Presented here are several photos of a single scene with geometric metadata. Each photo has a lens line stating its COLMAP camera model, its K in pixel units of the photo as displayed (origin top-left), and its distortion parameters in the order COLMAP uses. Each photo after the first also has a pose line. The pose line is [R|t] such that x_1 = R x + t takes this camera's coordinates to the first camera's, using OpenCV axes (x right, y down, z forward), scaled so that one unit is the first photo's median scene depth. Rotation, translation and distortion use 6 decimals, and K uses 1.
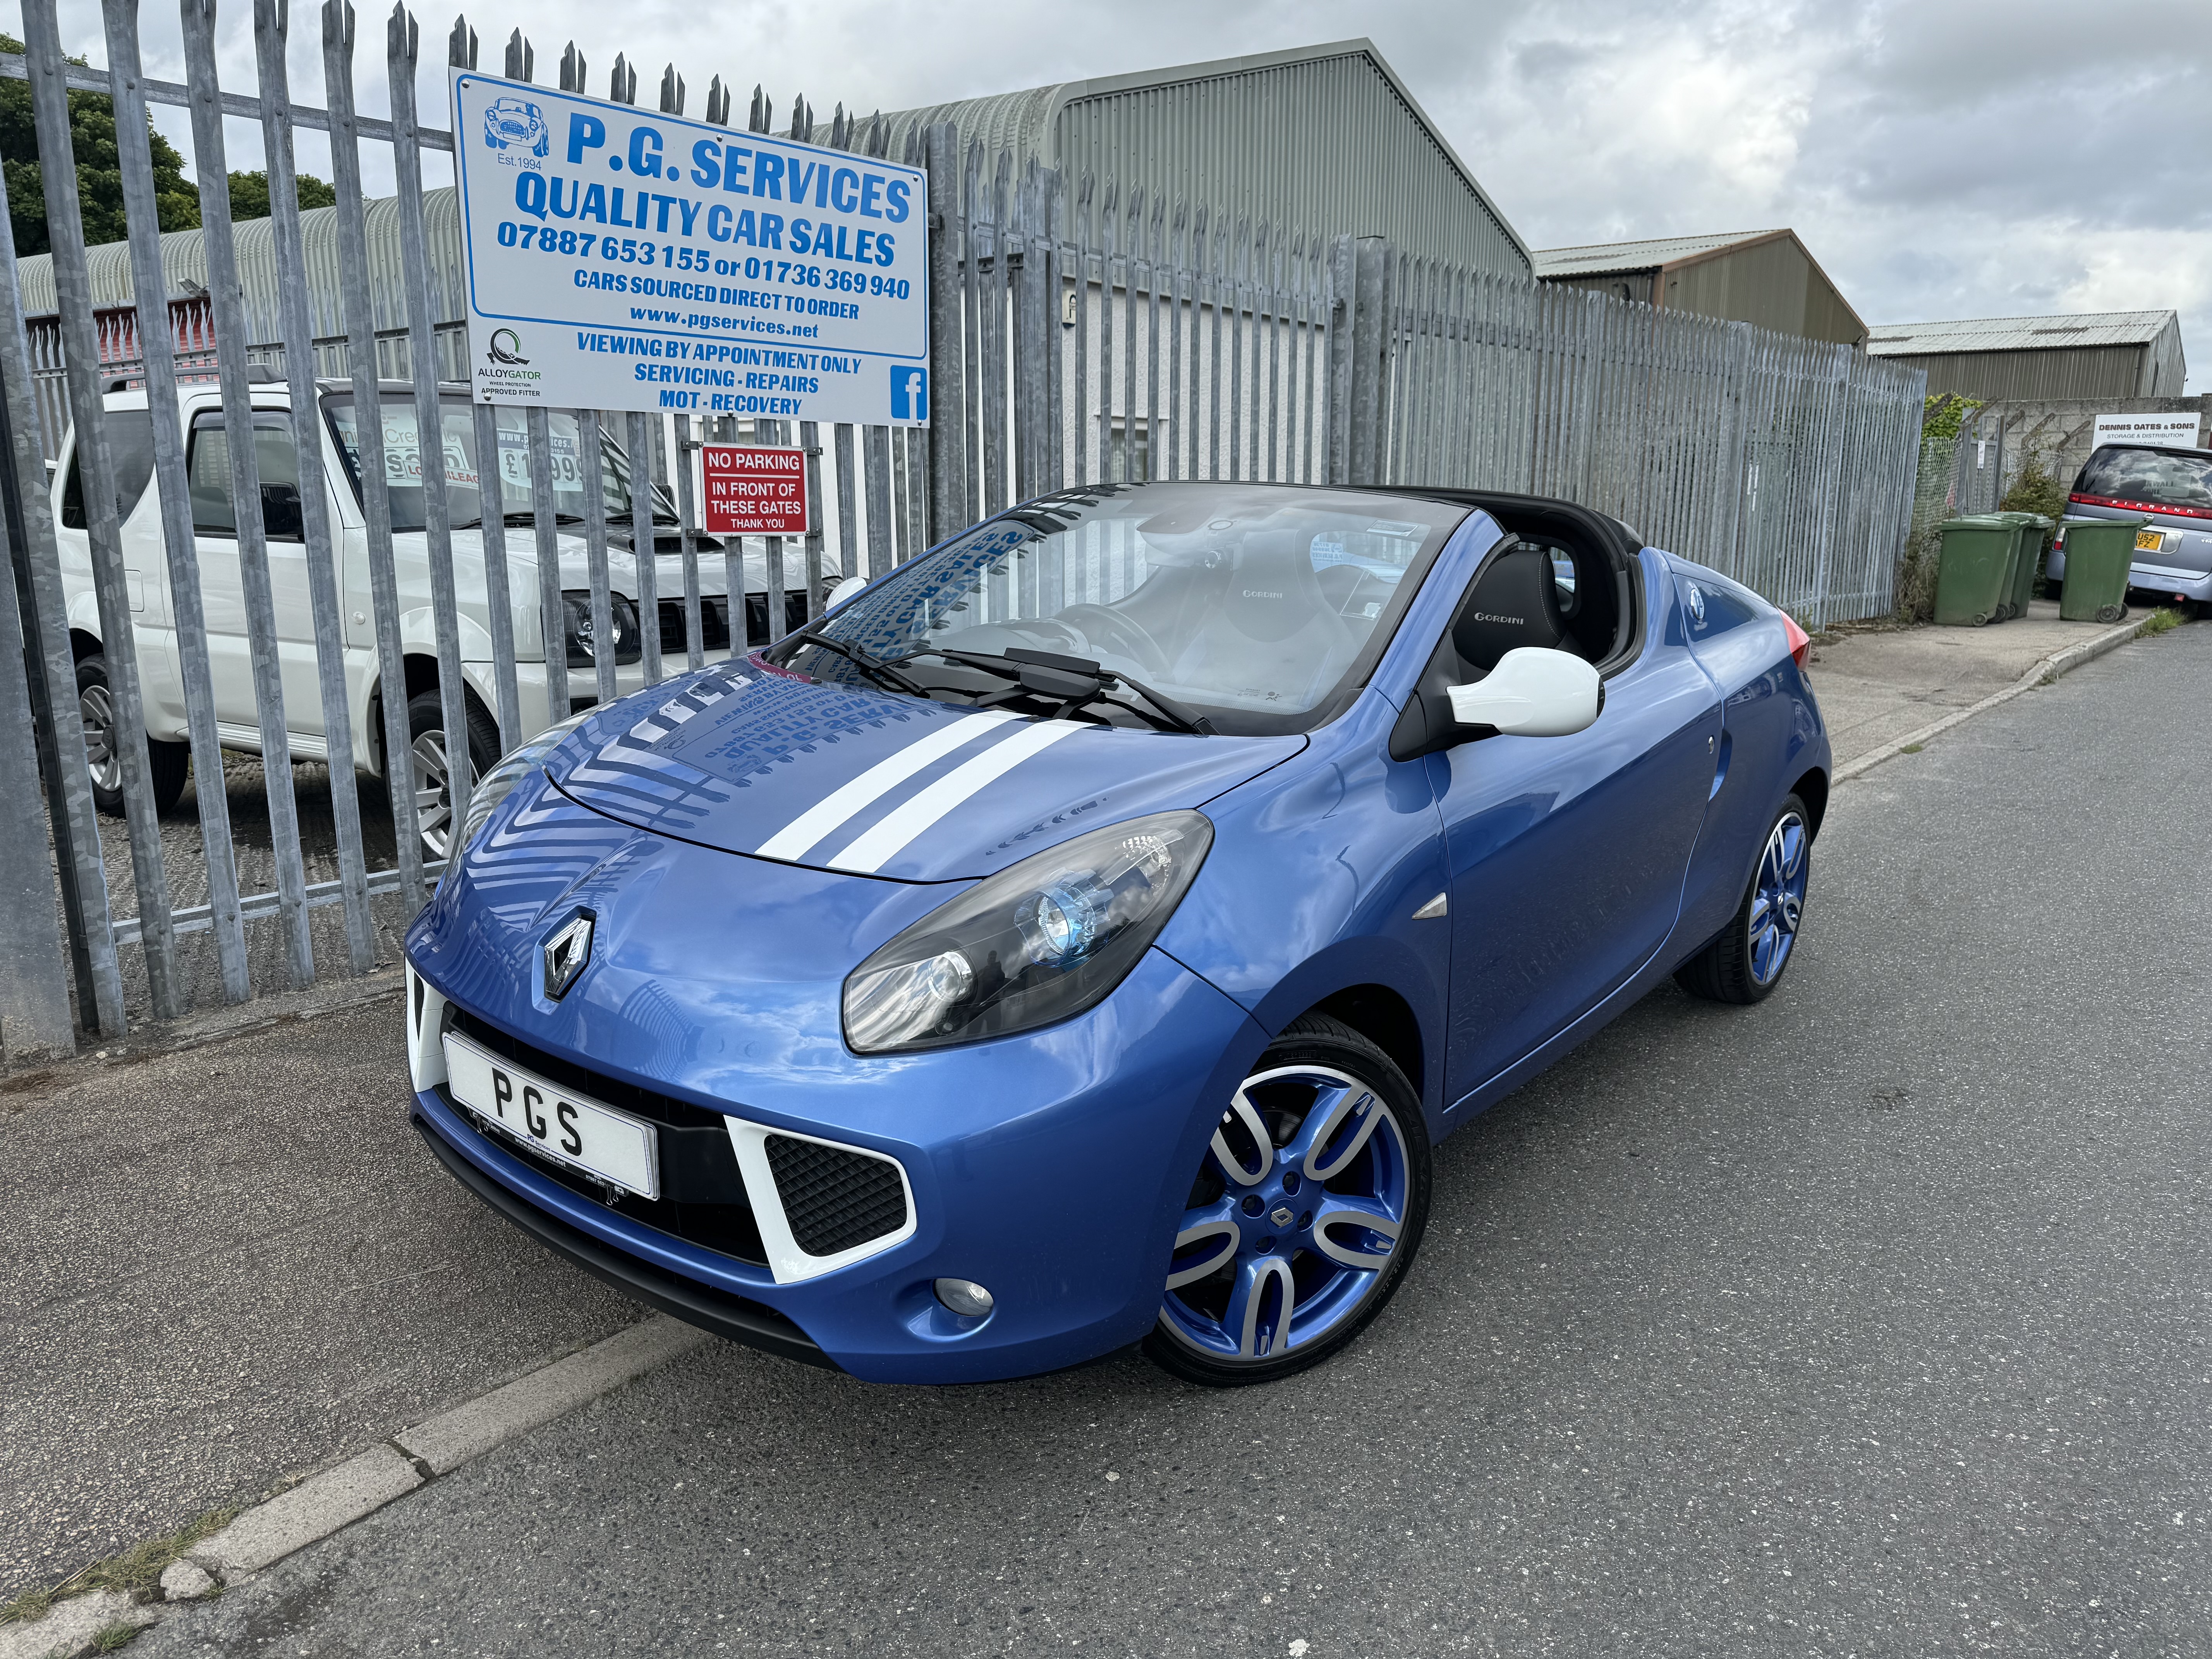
lens RADIAL K [[1586.8, 0, 1095.4], [0, 1586.8, 844.4], [0, 0, 1]] dist [0.014218, -0.038220]
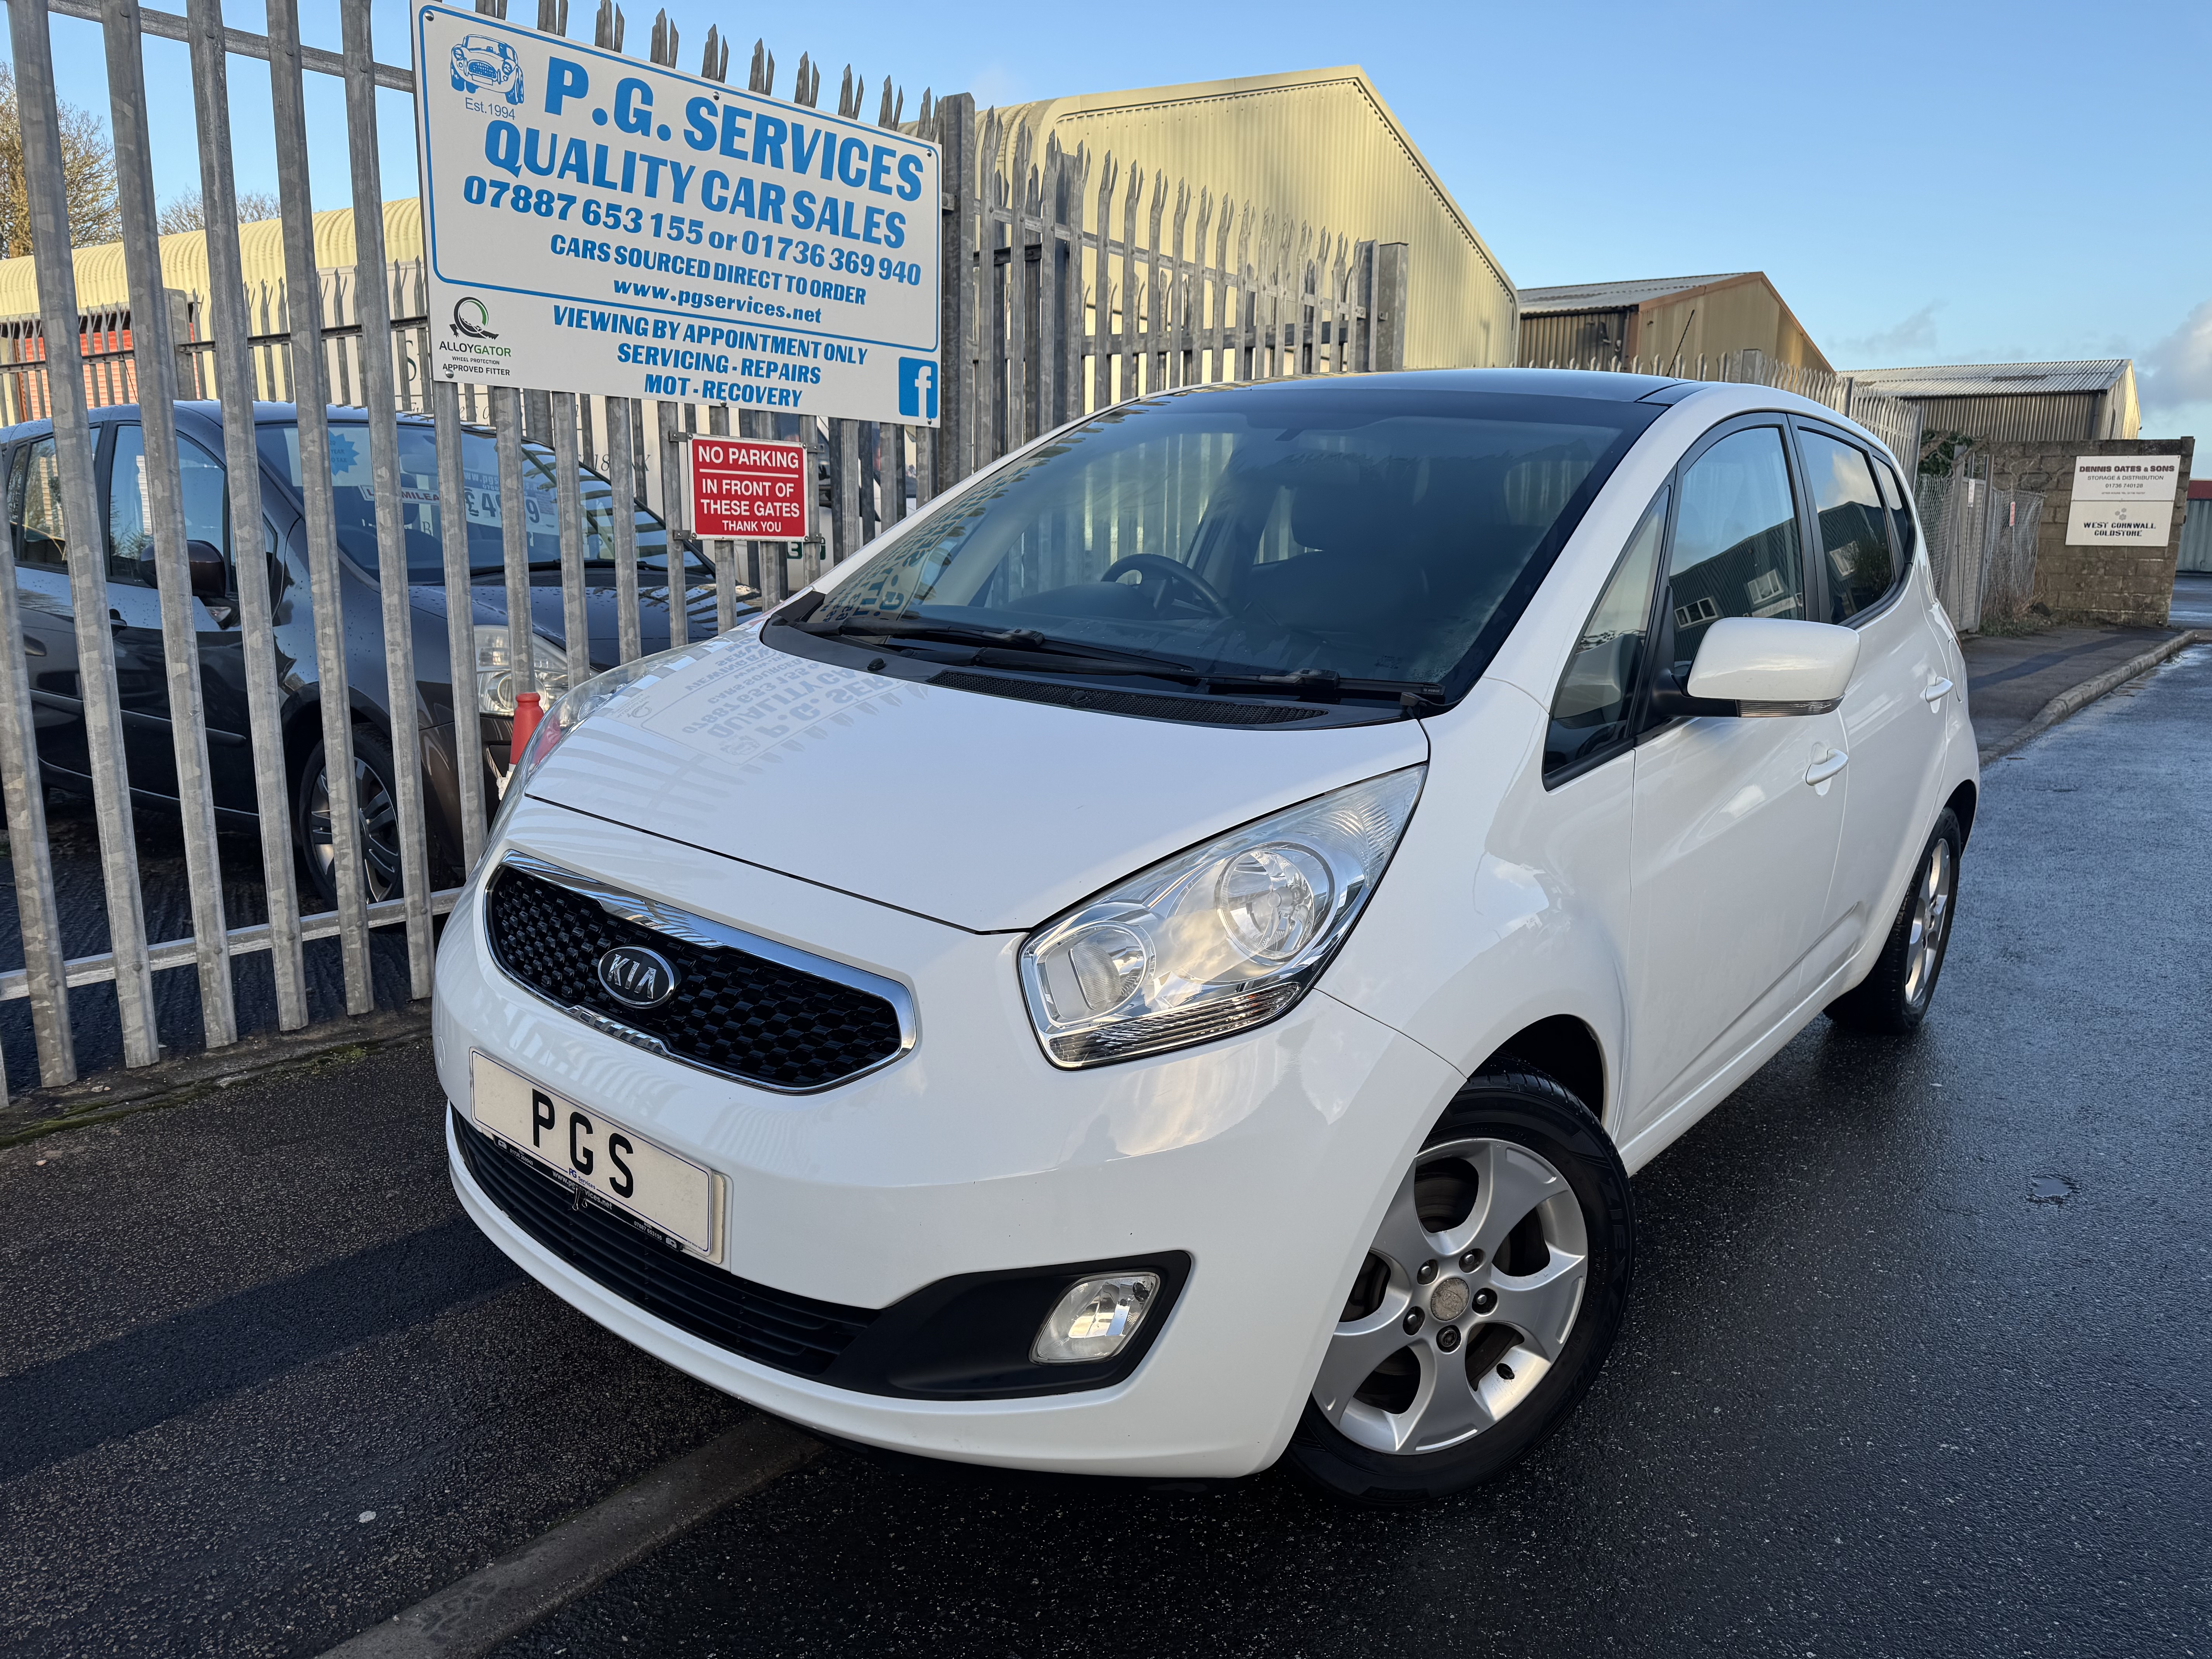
lens RADIAL K [[1580.6, 0, 1103.7], [0, 1580.6, 846.7], [0, 0, 1]] dist [0.001705, -0.011950]
pose [[0.999583, 0.008778, 0.027514, -0.037780], [-0.008290, 0.999807, -0.017802, -0.006800], [-0.027665, 0.017567, 0.999463, 0.107309]]
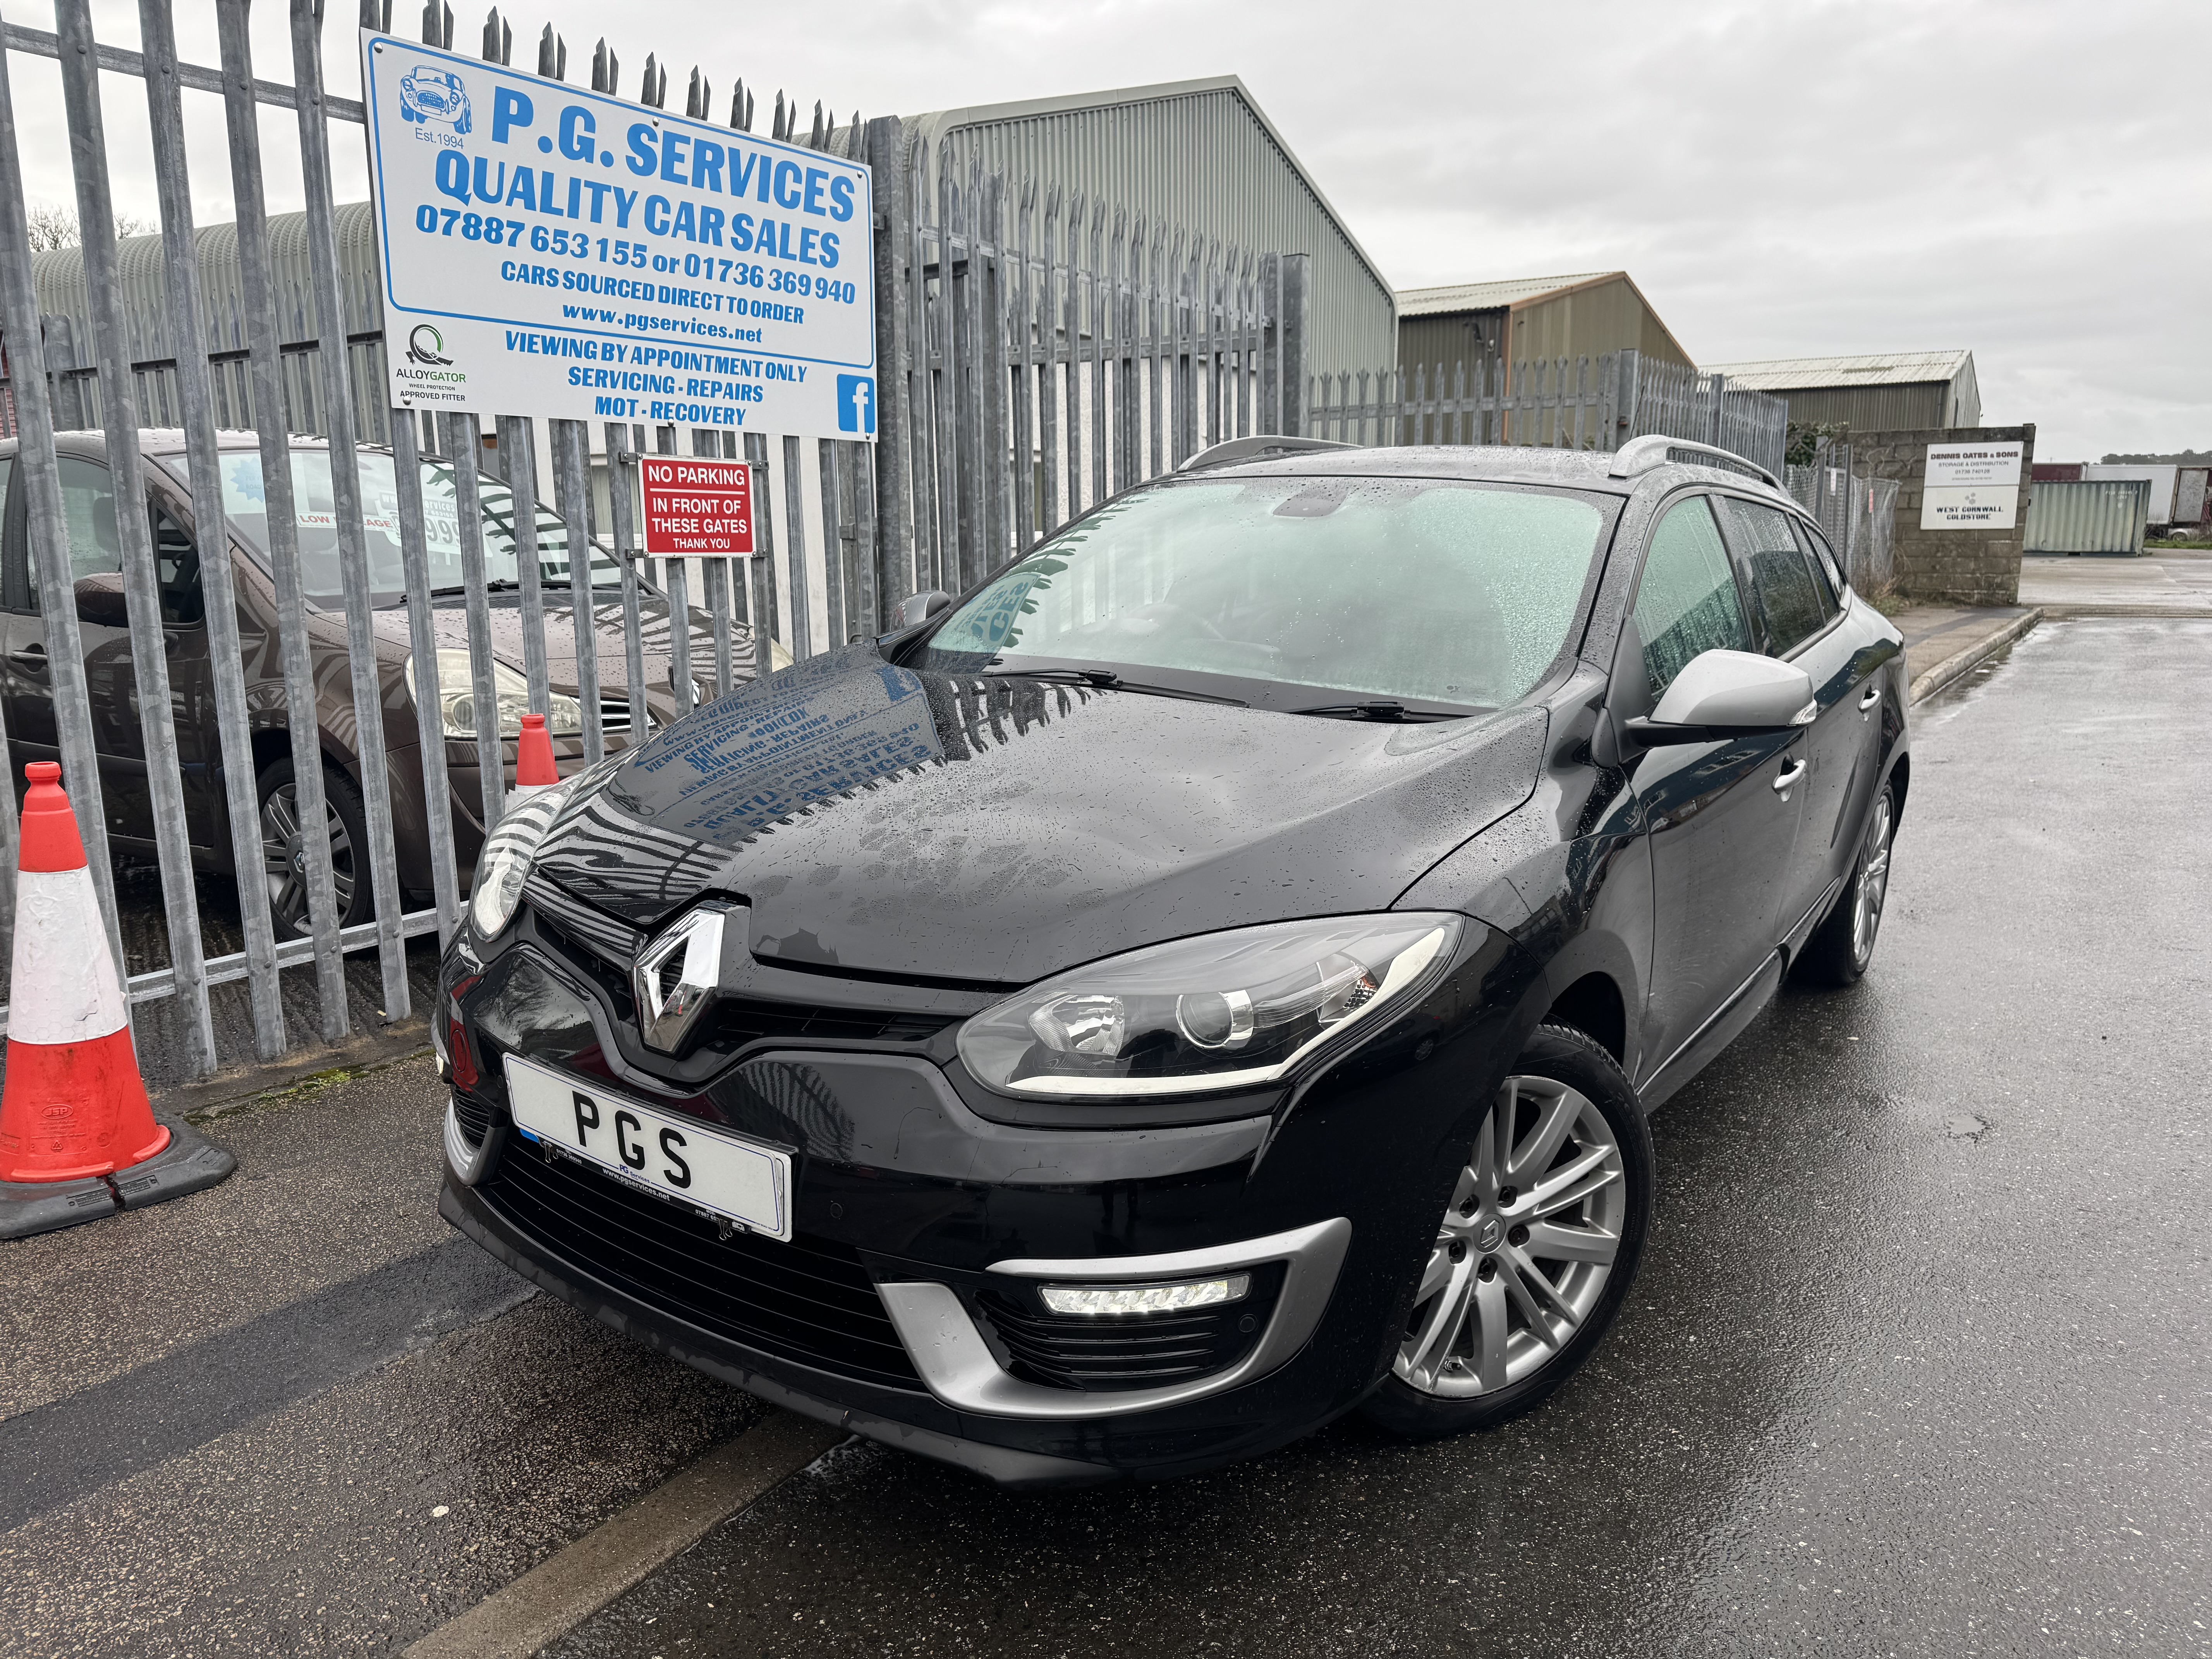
lens RADIAL K [[1583.5, 0, 1108.1], [0, 1583.5, 846.7], [0, 0, 1]] dist [-0.010301, 0.001230]
pose [[0.994924, -0.028115, 0.096620, -0.075430], [0.030175, 0.999346, -0.019917, -0.003143], [-0.095996, 0.022732, 0.995122, 0.080345]]
